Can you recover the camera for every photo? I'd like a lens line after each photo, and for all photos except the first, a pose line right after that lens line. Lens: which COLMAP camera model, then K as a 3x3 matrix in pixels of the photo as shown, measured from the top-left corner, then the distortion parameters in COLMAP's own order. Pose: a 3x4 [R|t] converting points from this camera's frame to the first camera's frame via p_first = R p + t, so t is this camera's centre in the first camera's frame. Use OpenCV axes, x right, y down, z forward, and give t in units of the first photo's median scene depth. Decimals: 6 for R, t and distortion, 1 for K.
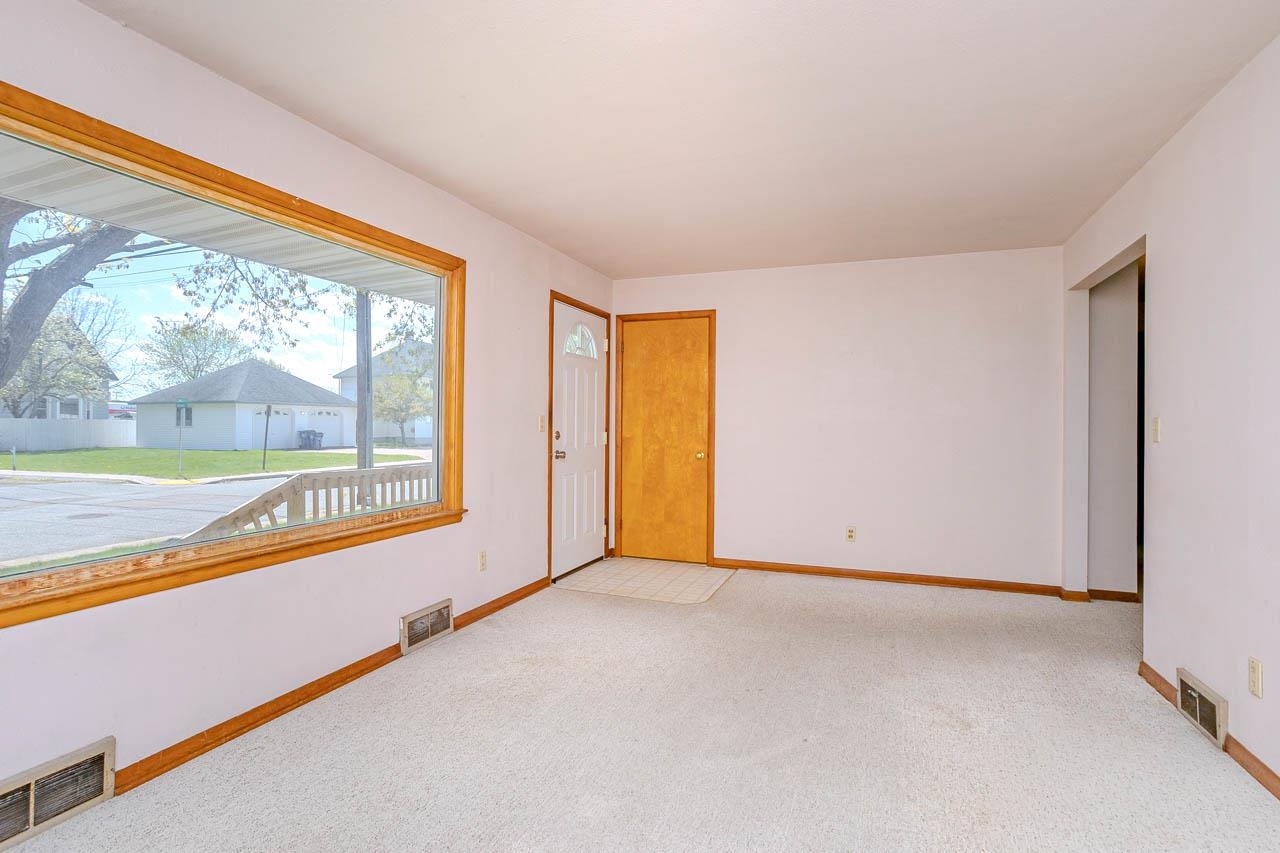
lens RADIAL K [[610.2, 0, 640.0], [0, 610.2, 426.5], [0, 0, 1]] dist [0.000562, 0.000406]
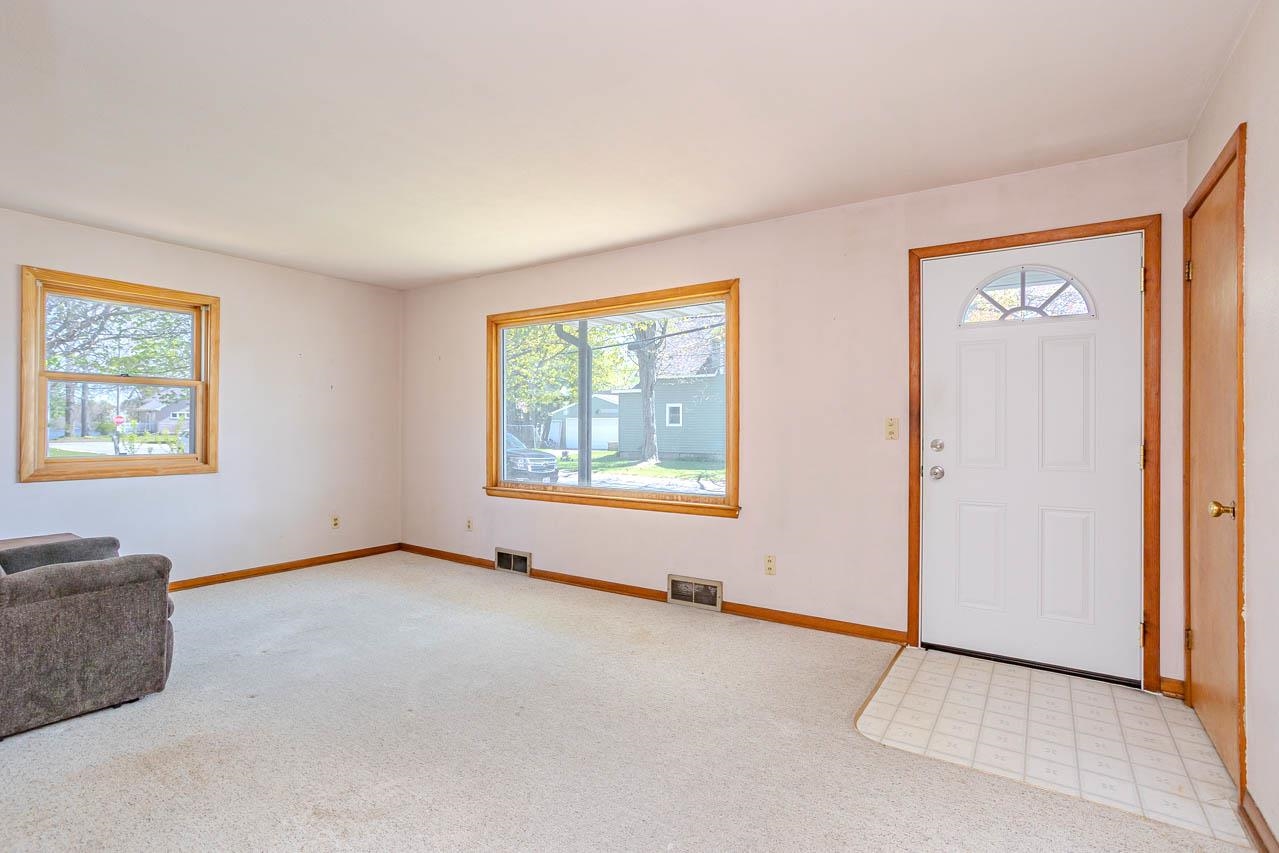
lens RADIAL K [[605.1, 0, 639.5], [0, 605.1, 426.5], [0, 0, 1]] dist [-0.052564, 0.000201]
pose [[-0.188303, -0.011098, -0.982048, 0.808401], [-0.012469, 0.999883, -0.008909, 0.003964], [0.982032, 0.010568, -0.188419, 1.042218]]
